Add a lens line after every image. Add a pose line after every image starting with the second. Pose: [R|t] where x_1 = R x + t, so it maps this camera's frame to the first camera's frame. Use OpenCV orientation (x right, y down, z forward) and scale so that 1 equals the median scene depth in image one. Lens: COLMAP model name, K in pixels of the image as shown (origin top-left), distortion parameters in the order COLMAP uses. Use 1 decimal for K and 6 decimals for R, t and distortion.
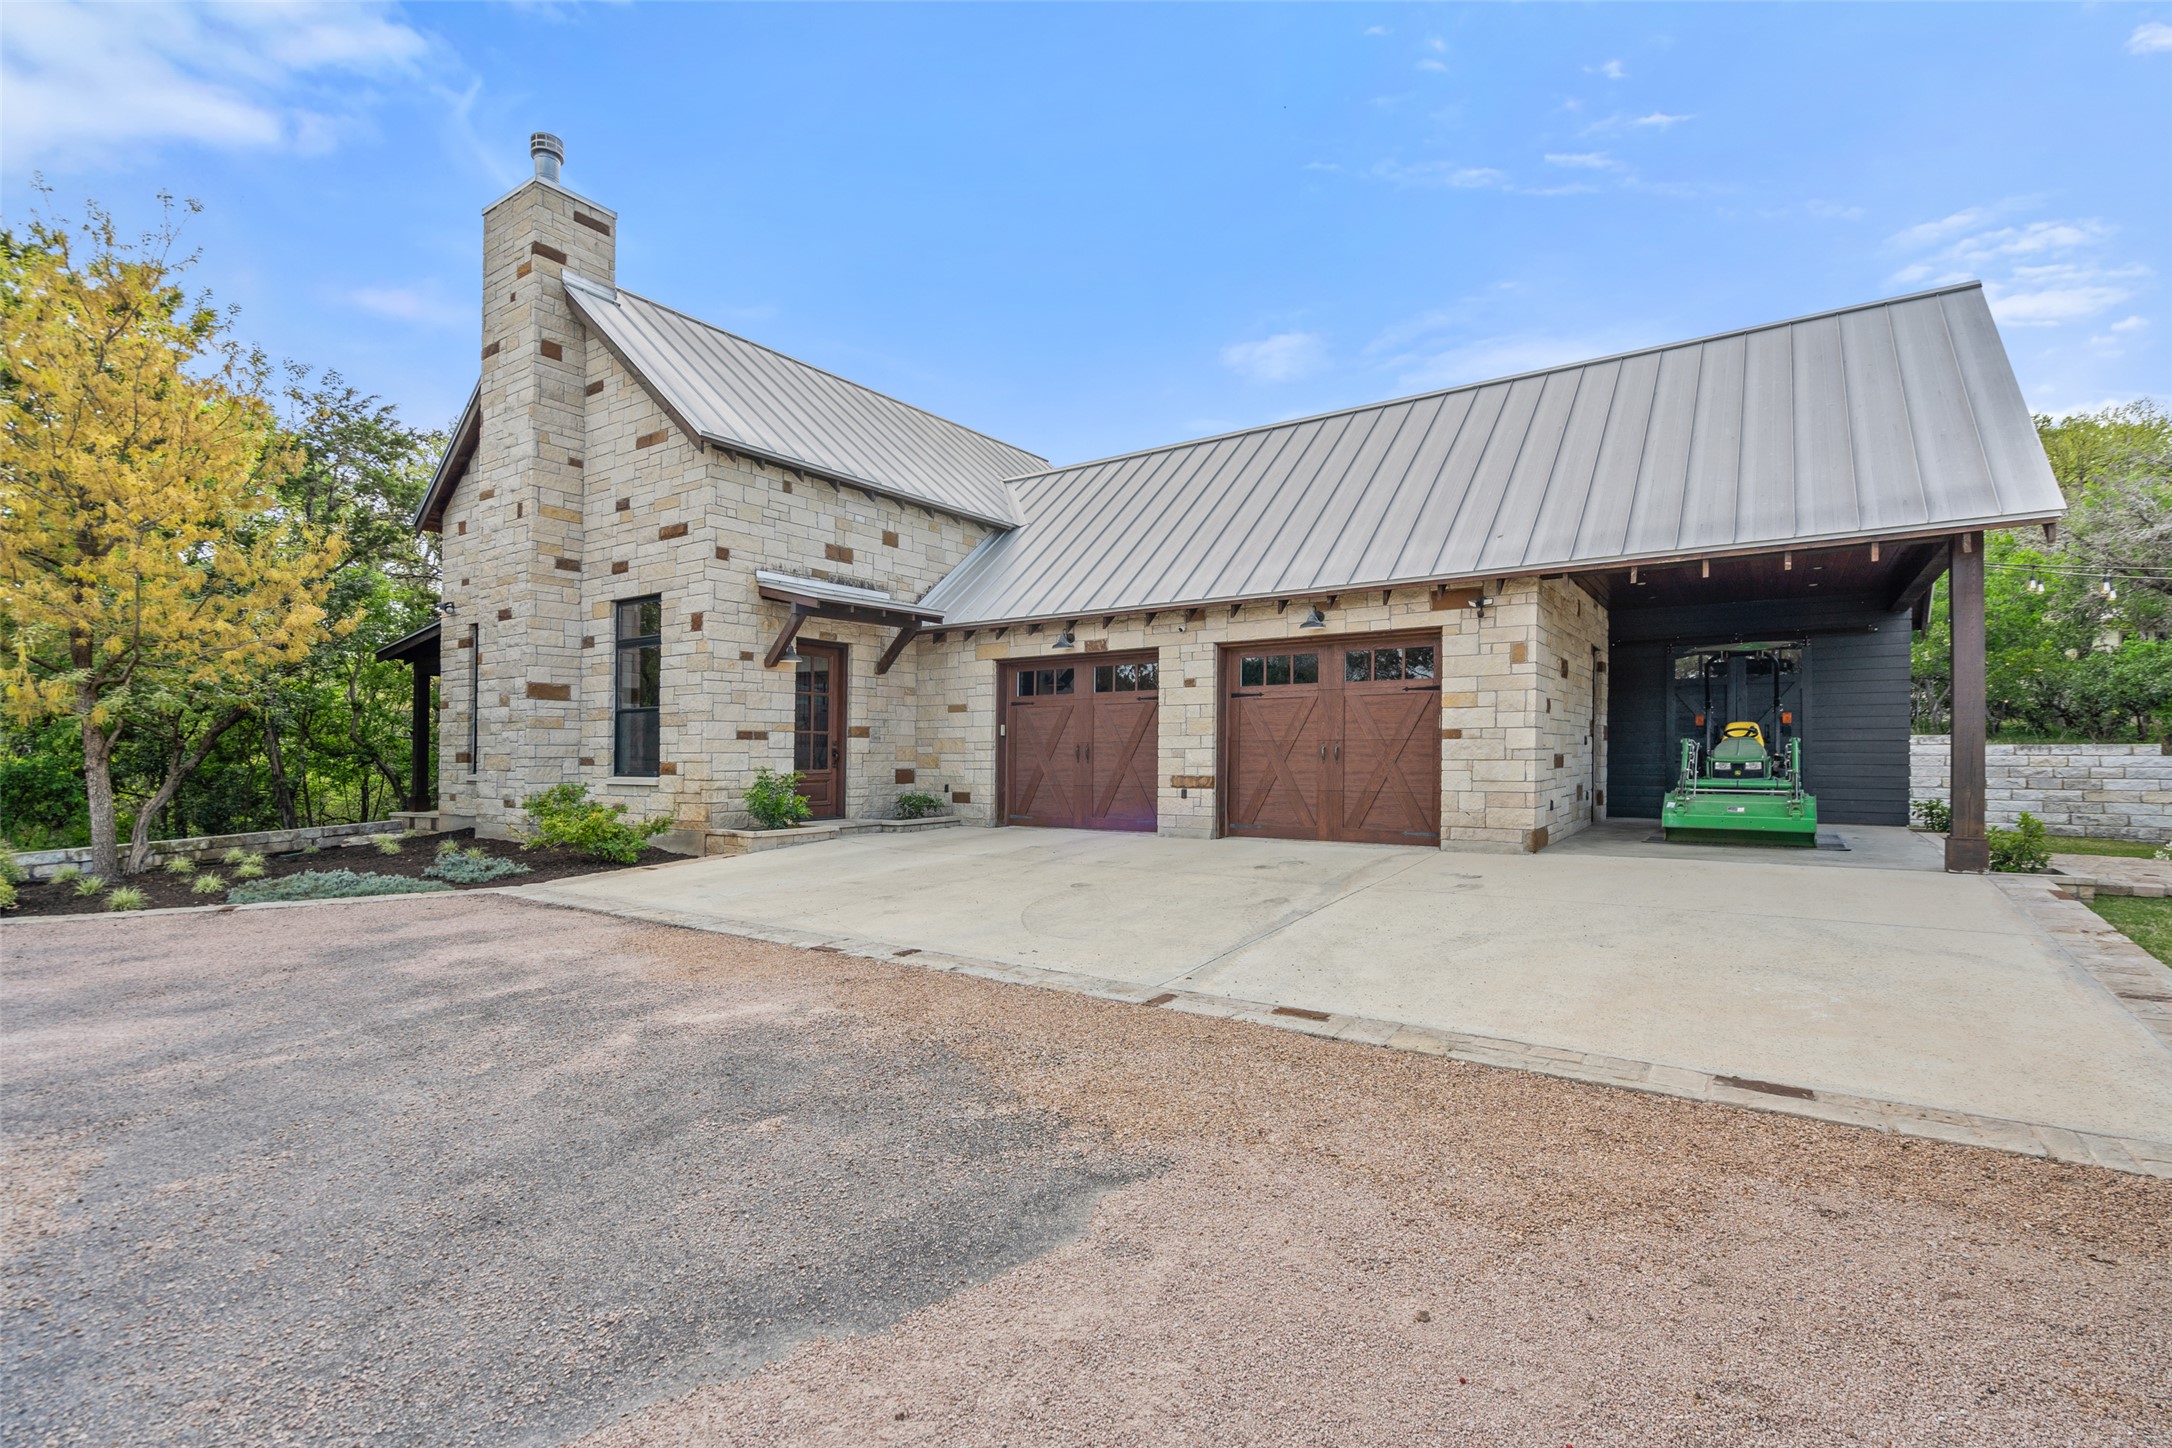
lens RADIAL K [[992.6, 0, 1096.1], [0, 992.6, 716.3], [0, 0, 1]] dist [0.001597, 0.000196]
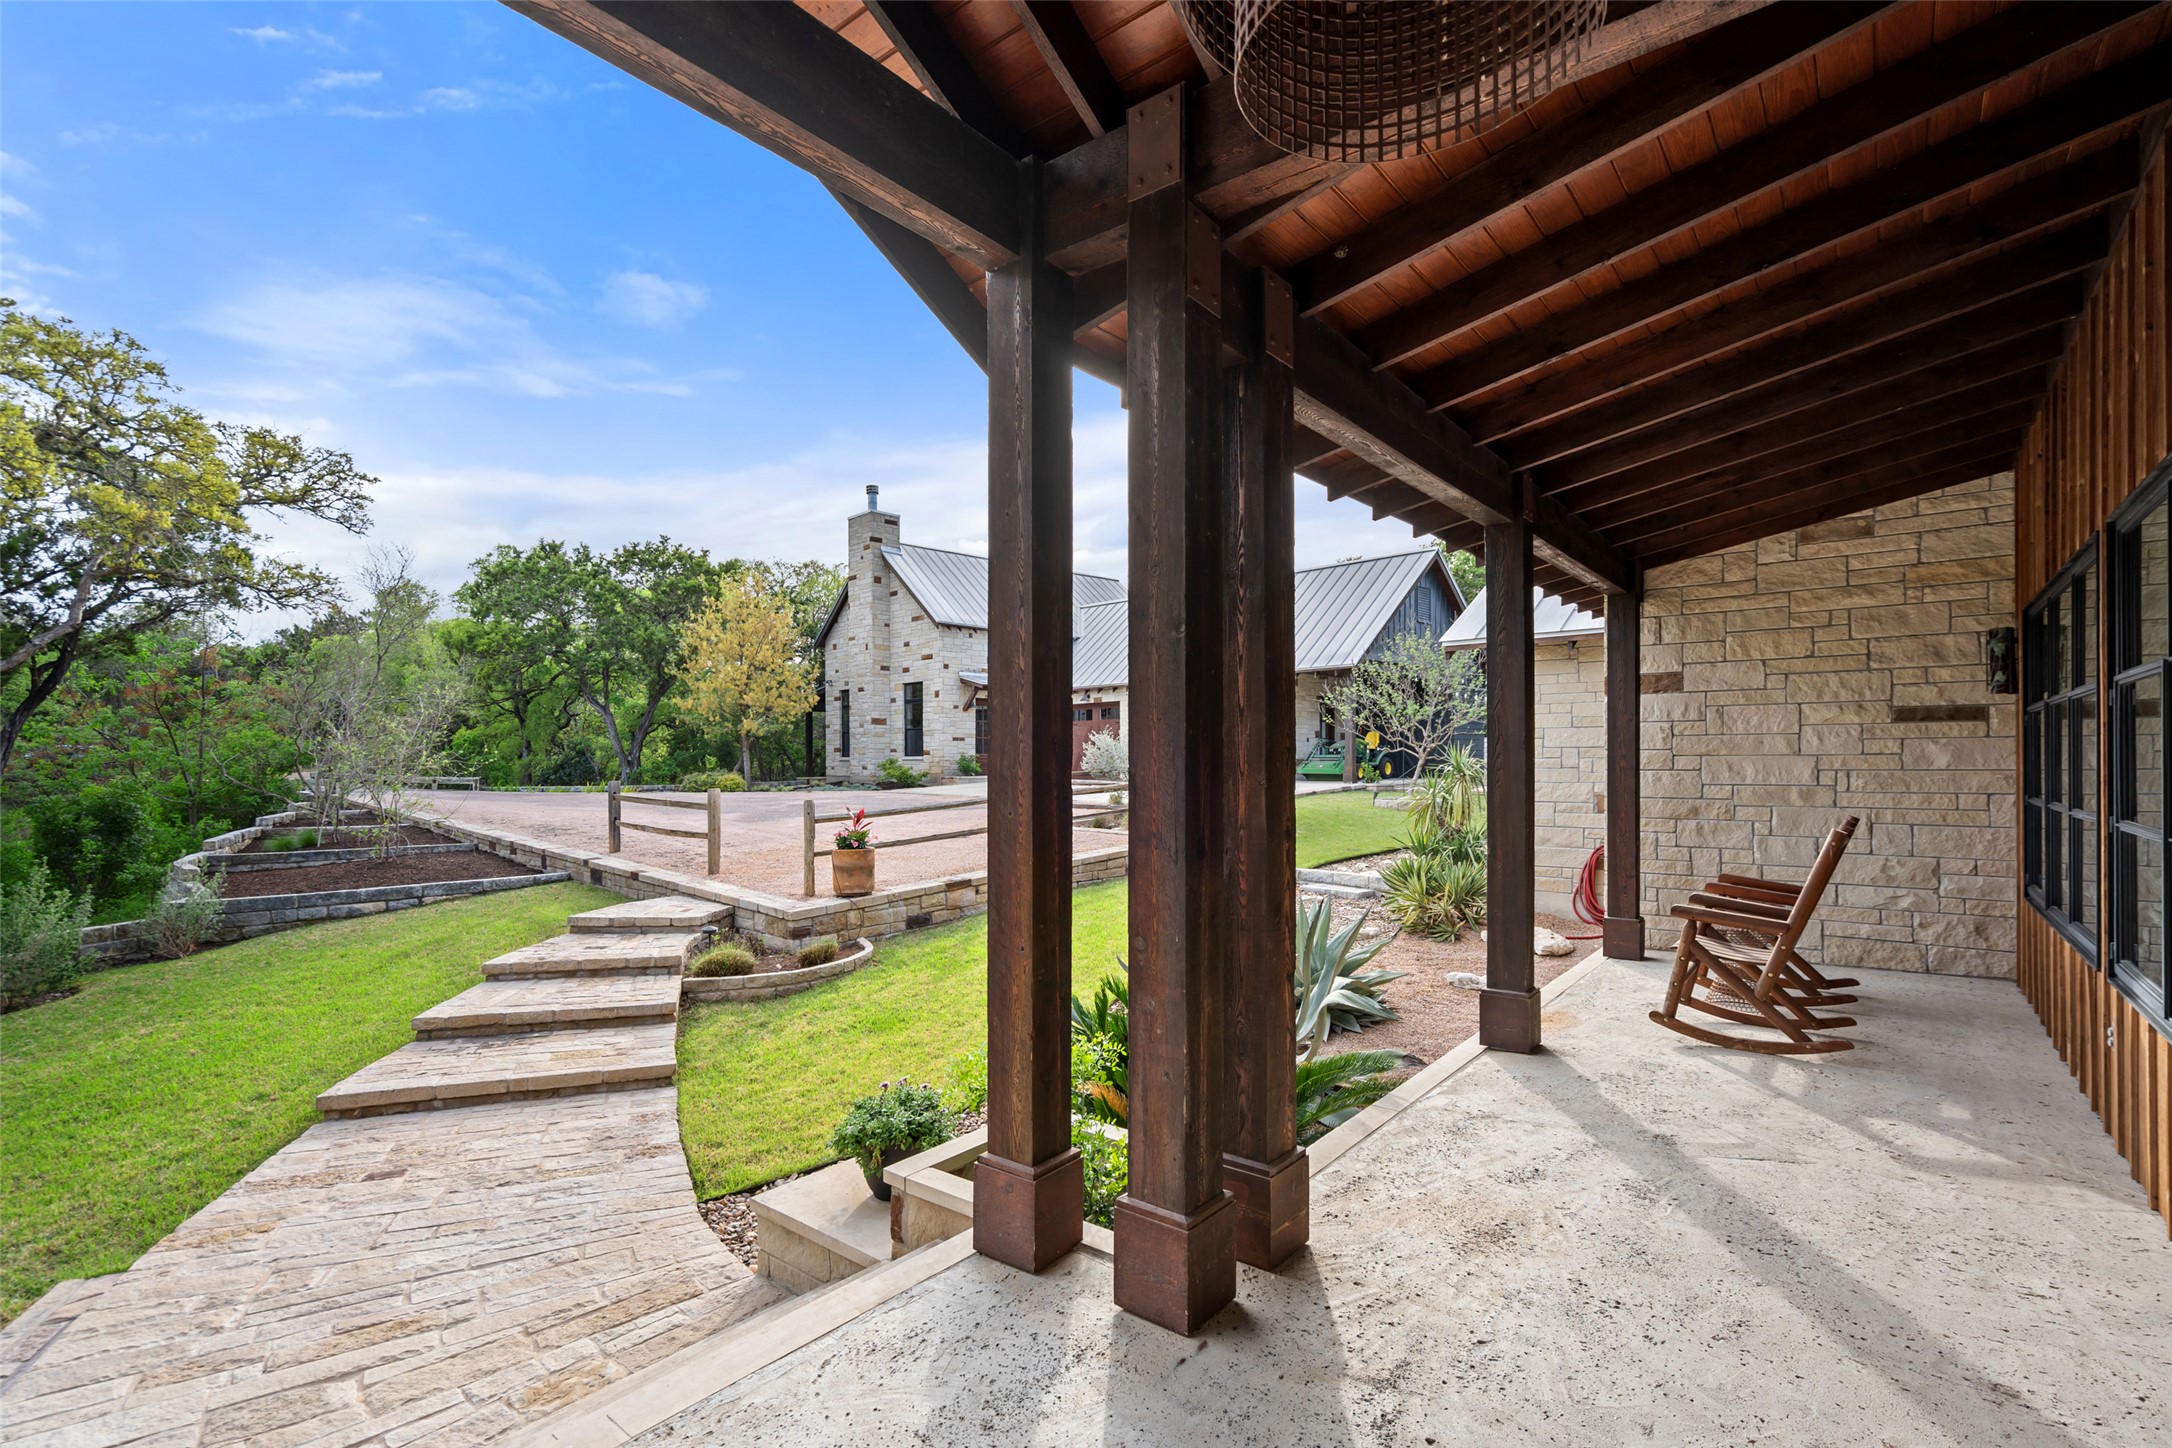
lens RADIAL K [[992.6, 0, 1077.1], [0, 992.6, 747.4], [0, 0, 1]] dist [0.001597, 0.000196]
pose [[0.975979, -0.002709, -0.217847, 0.458101], [0.009741, 0.999465, 0.031211, -0.032947], [0.217646, -0.032584, 0.975484, -1.284736]]
